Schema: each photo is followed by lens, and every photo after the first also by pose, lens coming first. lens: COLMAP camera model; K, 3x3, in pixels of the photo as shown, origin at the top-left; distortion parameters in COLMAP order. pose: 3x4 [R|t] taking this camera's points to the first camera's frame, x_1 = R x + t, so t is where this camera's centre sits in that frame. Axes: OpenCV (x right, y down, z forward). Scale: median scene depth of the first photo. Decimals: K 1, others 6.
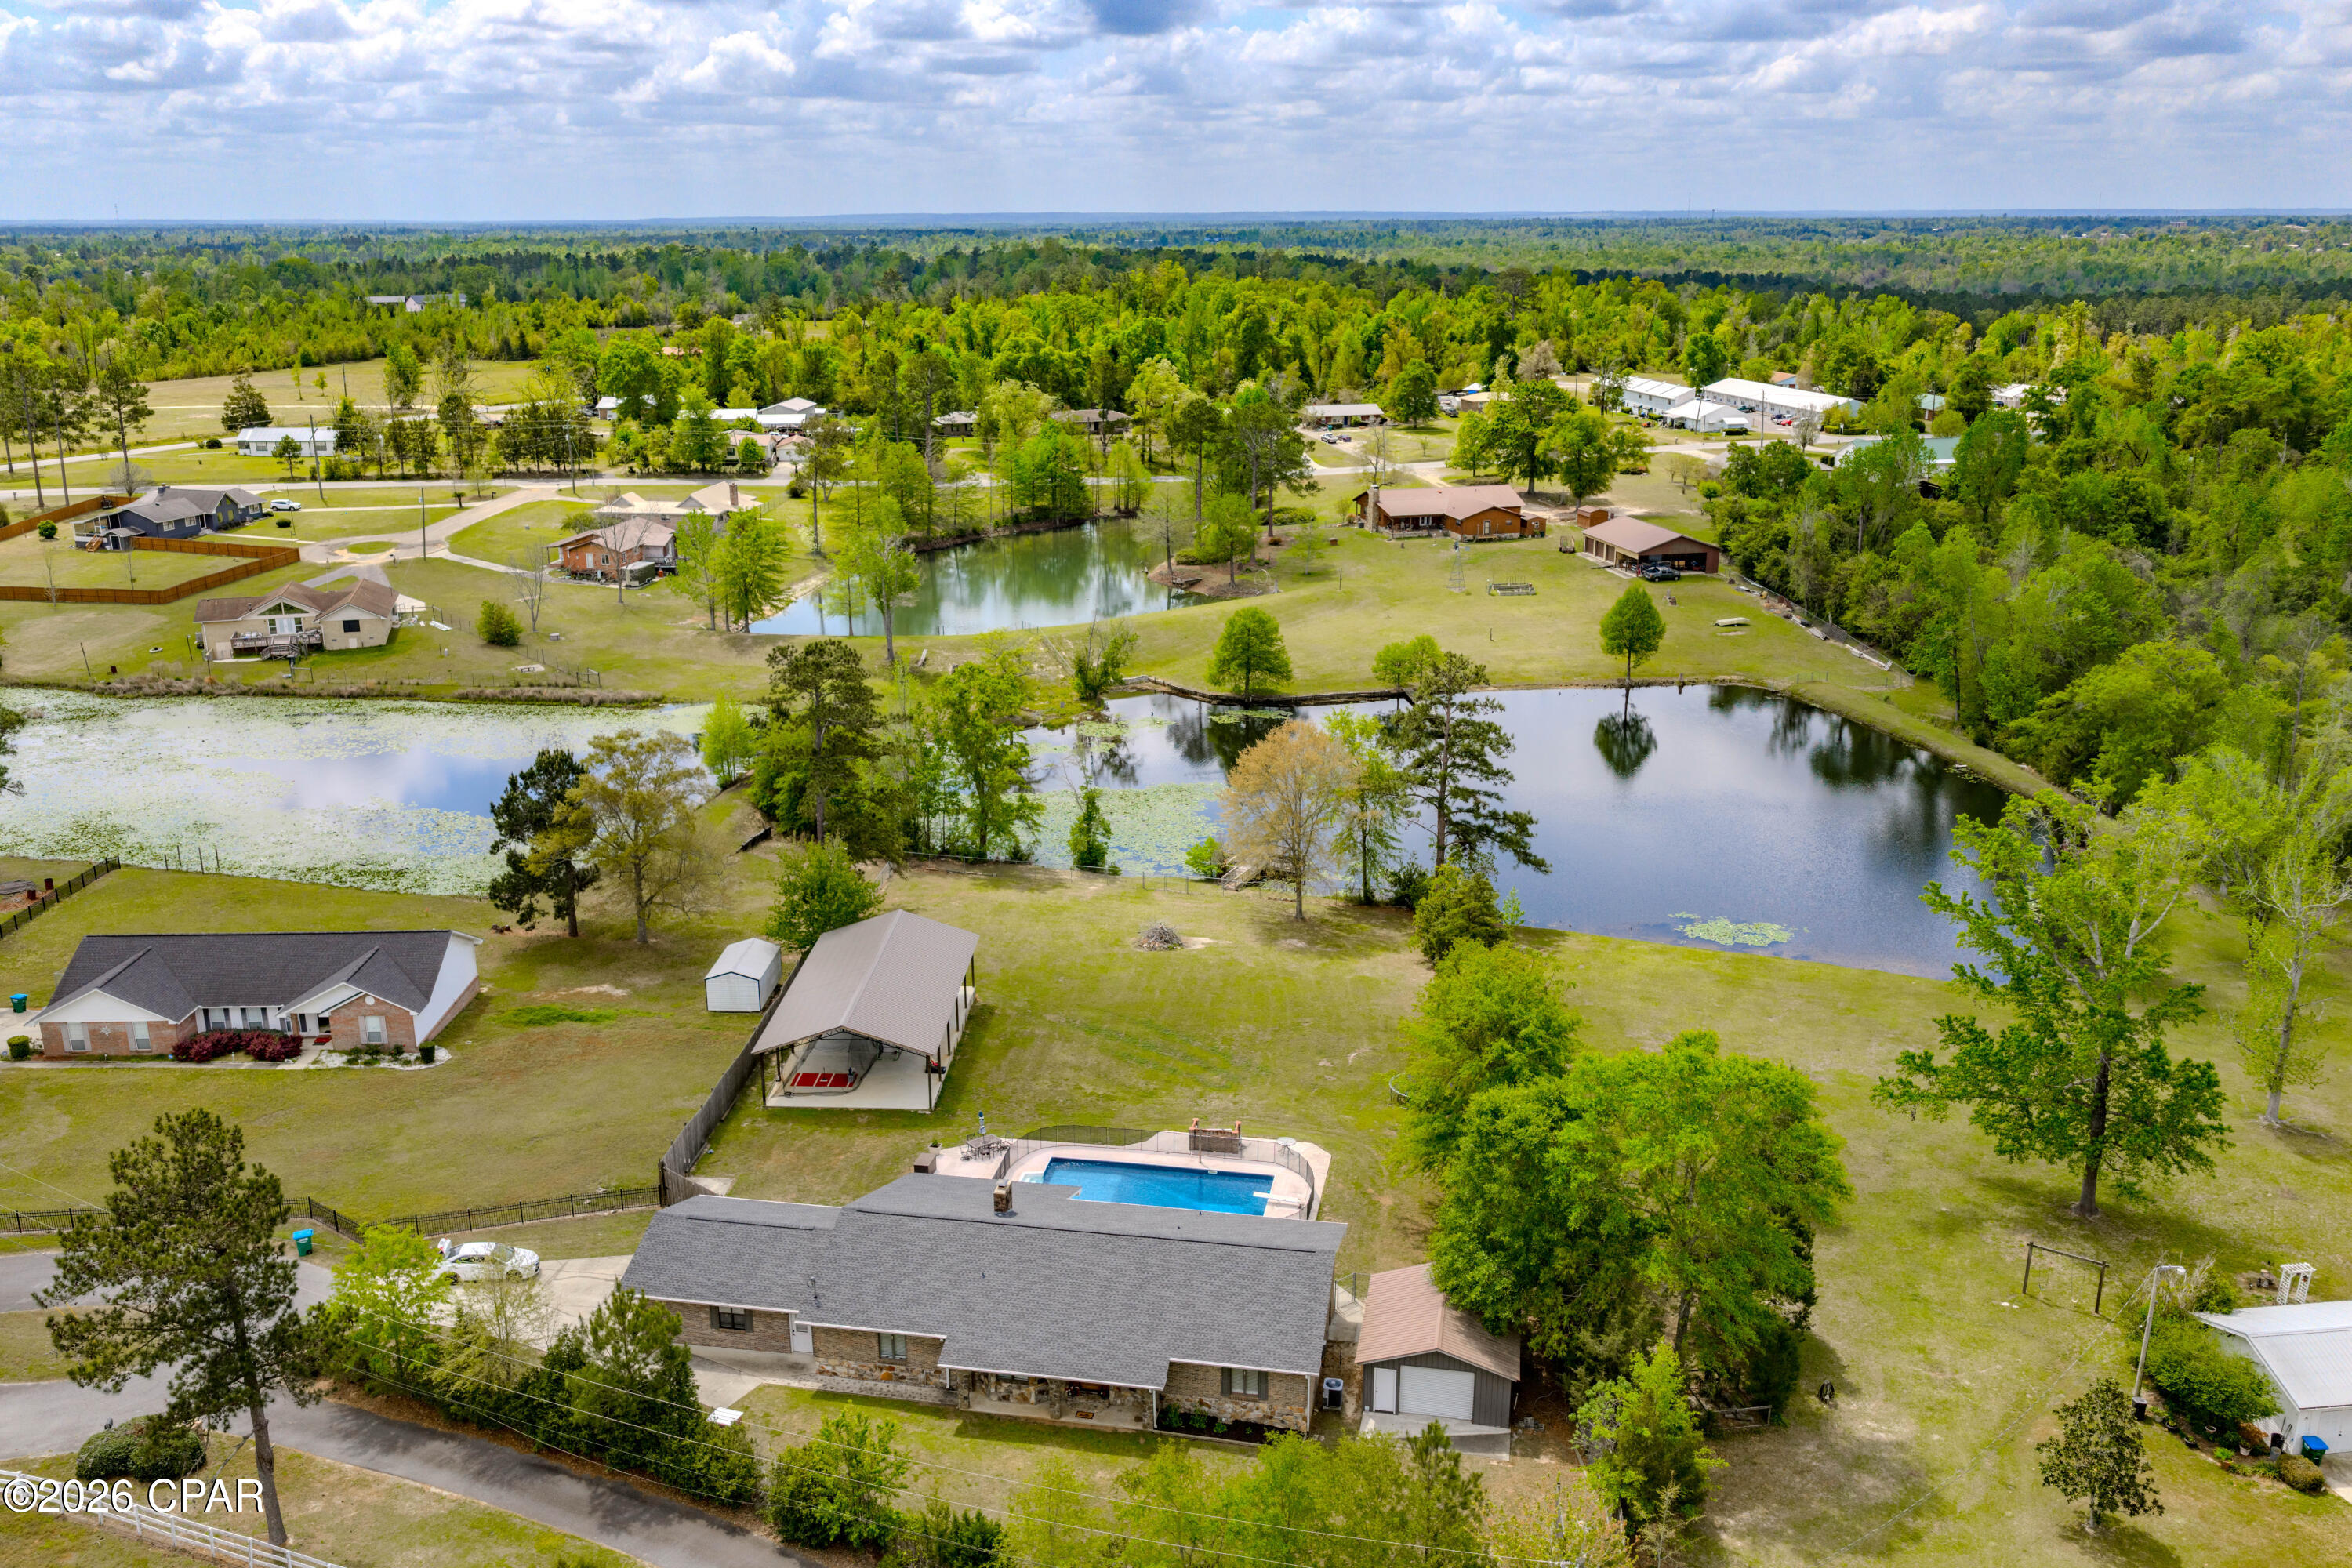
lens RADIAL K [[1943.2, 0, 1175.5], [0, 1943.2, 791.7], [0, 0, 1]] dist [0.016082, -0.019964]
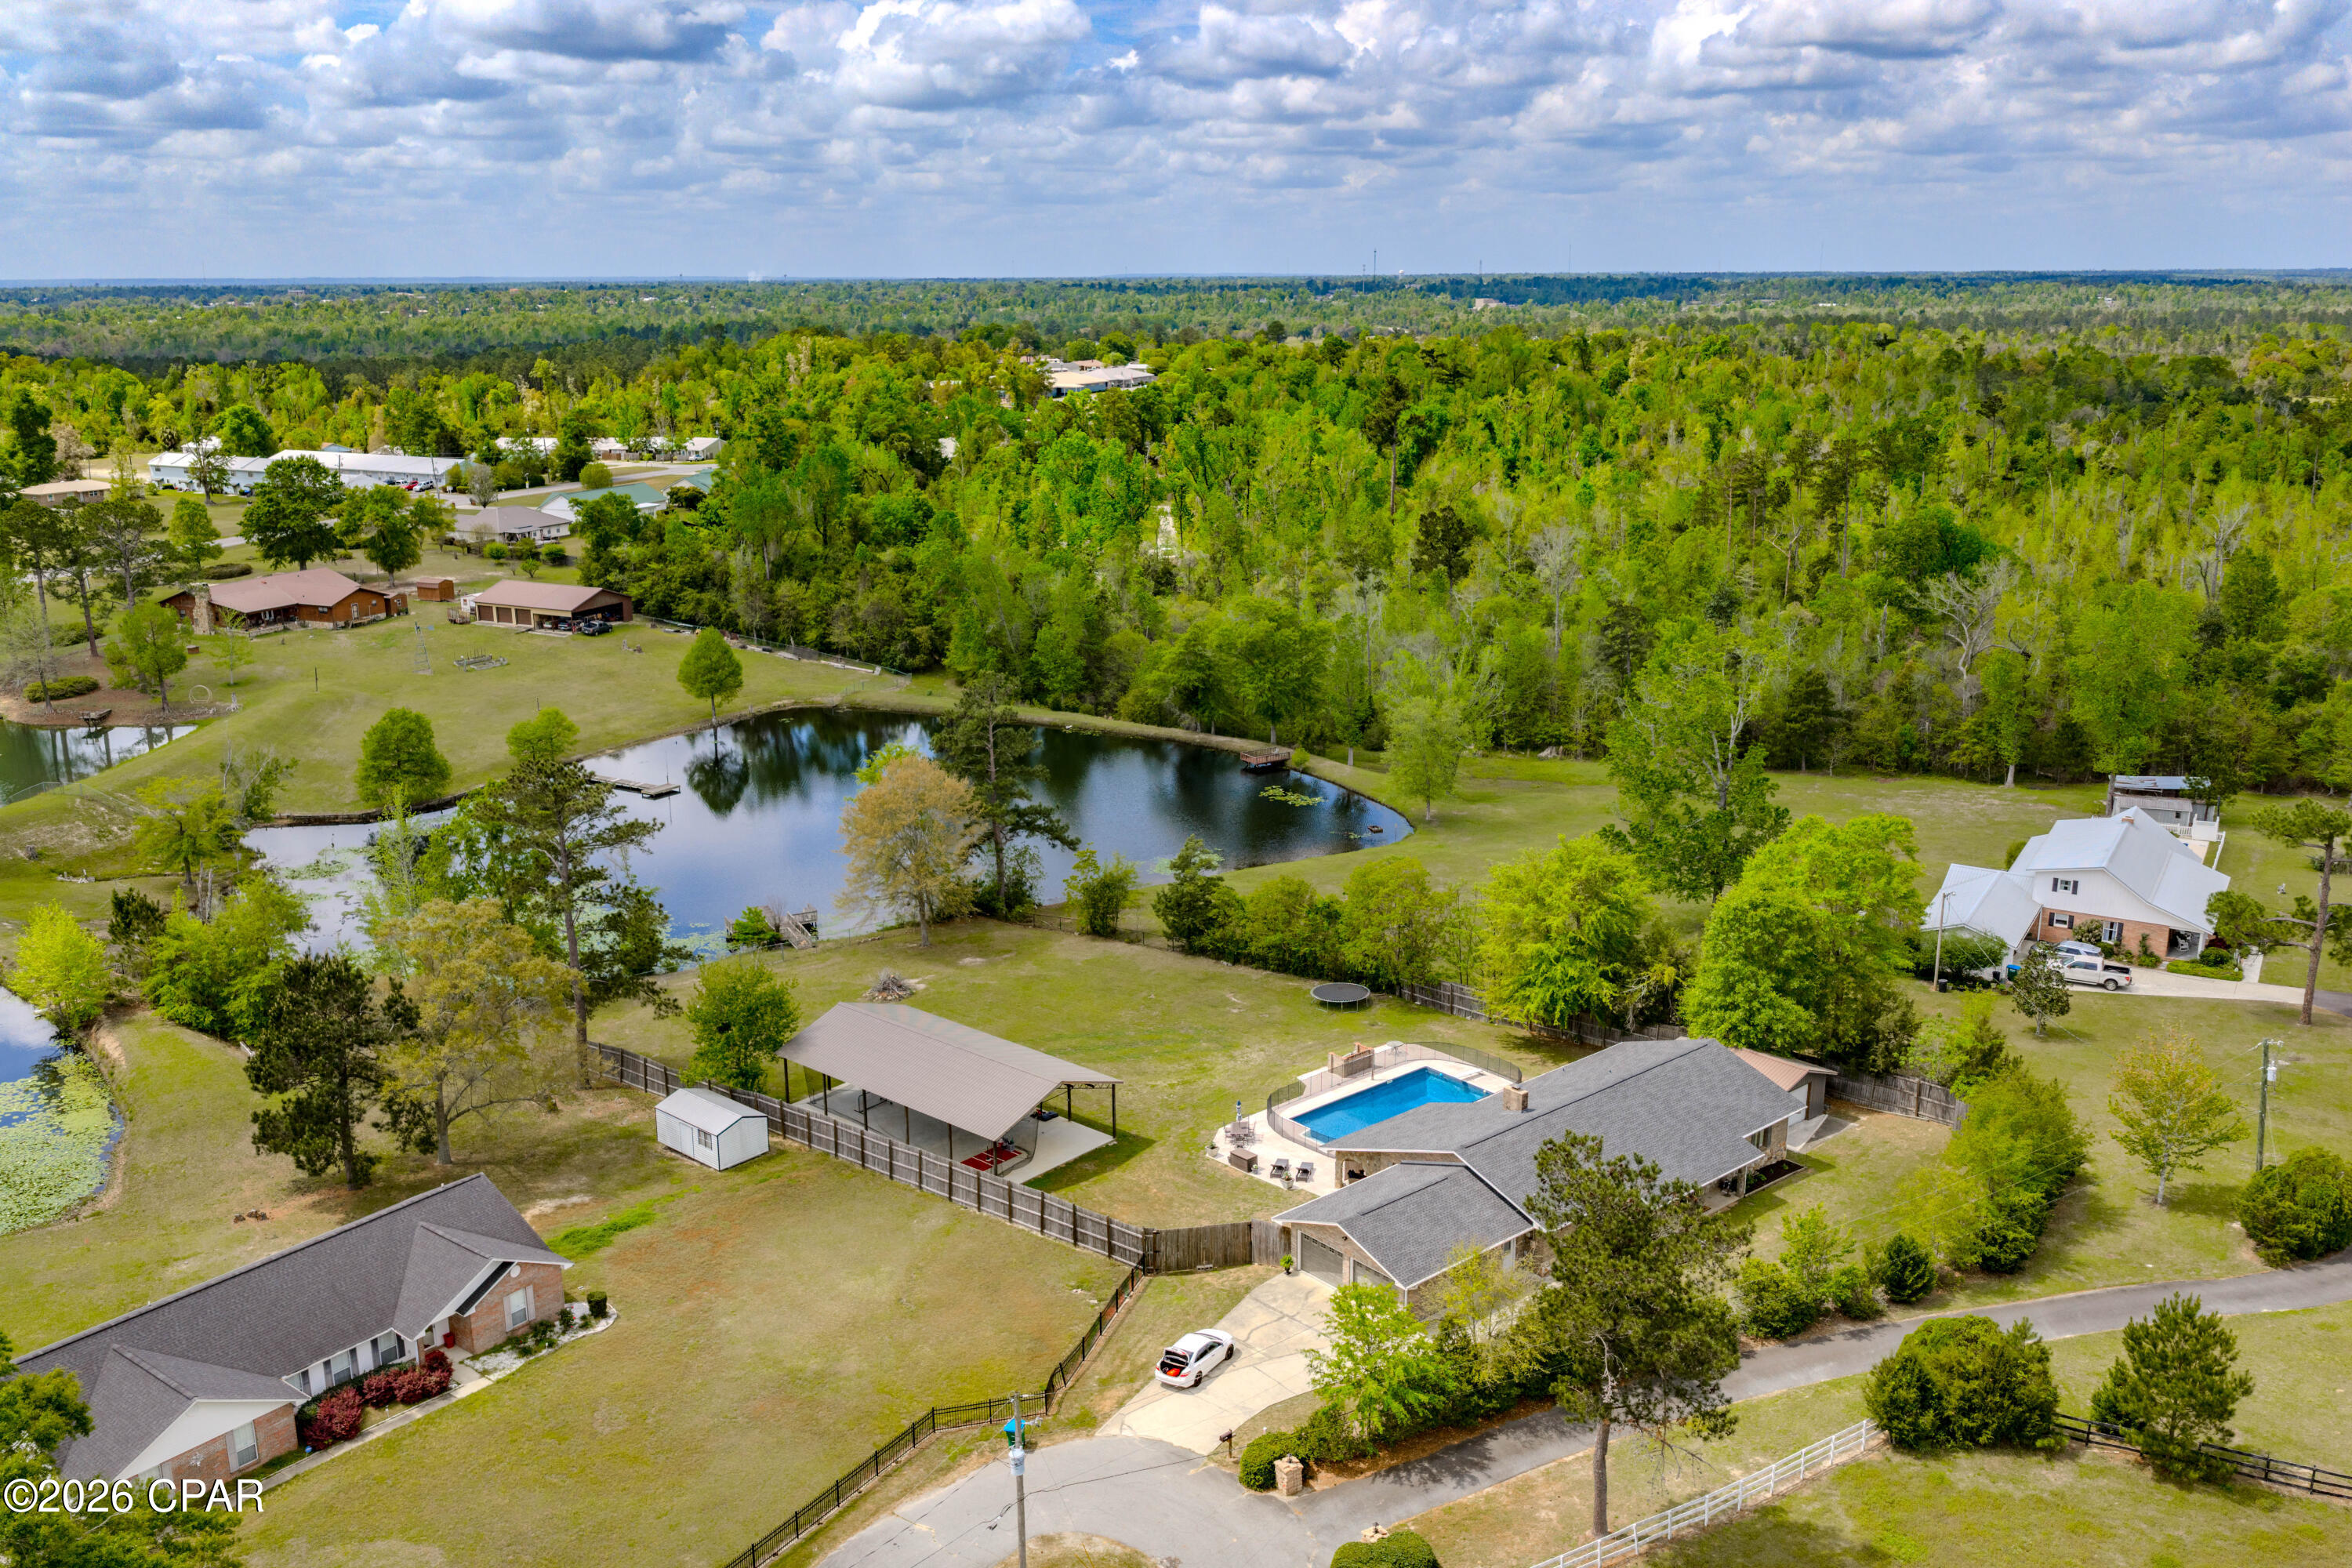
lens RADIAL K [[1943.2, 0, 1174.6], [0, 1943.2, 777.7], [0, 0, 1]] dist [0.016082, -0.019964]
pose [[0.627968, -0.192946, 0.753942, -0.430292], [0.222693, 0.972820, 0.063477, -0.040795], [-0.745697, 0.128036, 0.653867, 0.145253]]
